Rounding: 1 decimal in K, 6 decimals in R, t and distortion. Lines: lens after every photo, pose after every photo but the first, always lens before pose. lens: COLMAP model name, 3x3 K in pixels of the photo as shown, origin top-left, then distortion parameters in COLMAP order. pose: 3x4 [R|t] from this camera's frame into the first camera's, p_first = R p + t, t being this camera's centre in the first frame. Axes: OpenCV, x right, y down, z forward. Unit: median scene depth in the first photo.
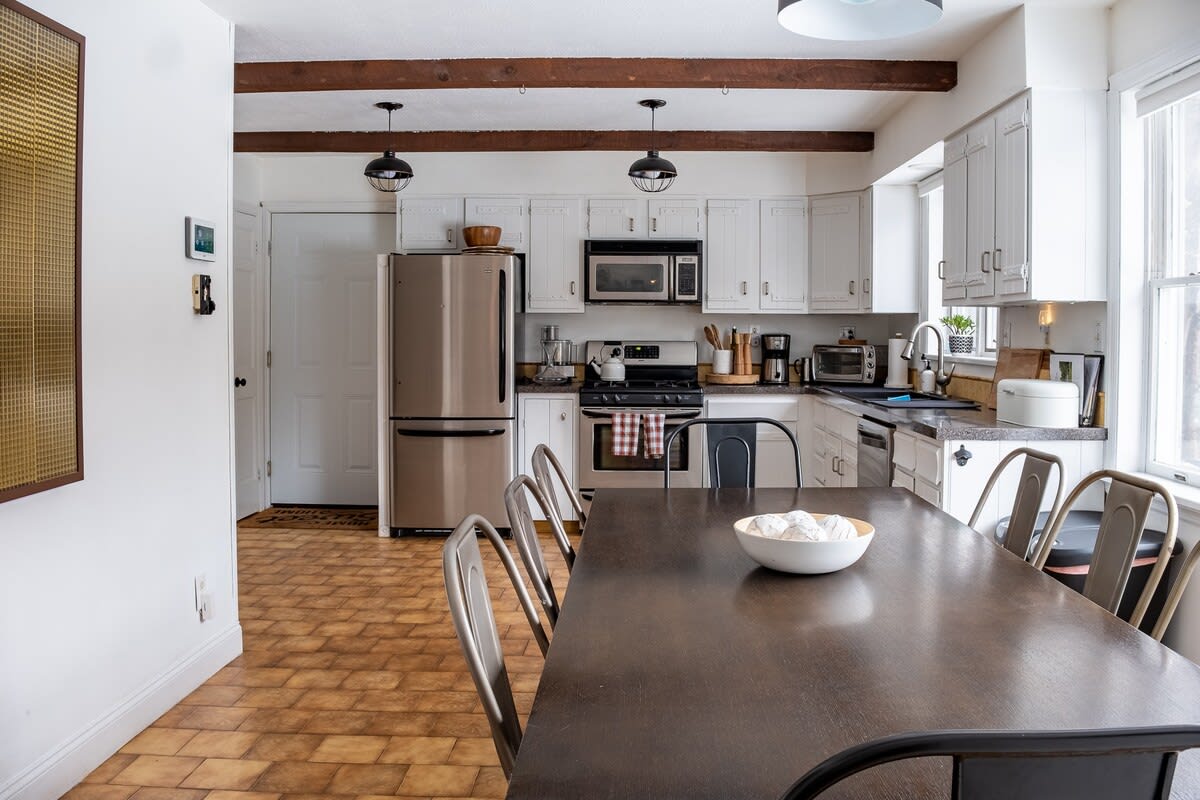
lens RADIAL K [[1038.7, 0, 601.0], [0, 1038.7, 361.7], [0, 0, 1]] dist [-0.070978, -0.000338]
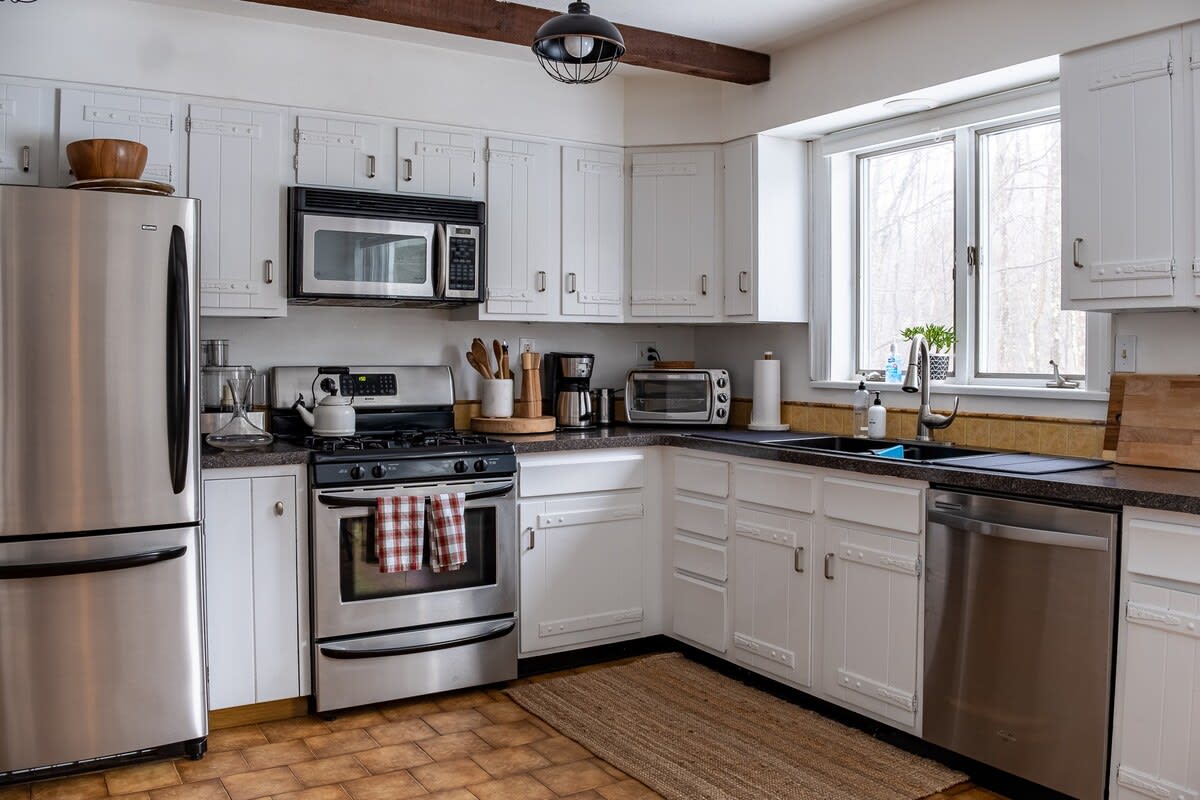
lens RADIAL K [[1038.7, 0, 601.0], [0, 1038.7, 361.7], [0, 0, 1]] dist [-0.070978, -0.000338]
pose [[0.834637, -0.007885, 0.550744, -0.184209], [0.017385, 0.999776, -0.012032, -0.013521], [-0.550526, 0.019617, 0.834587, 0.451234]]
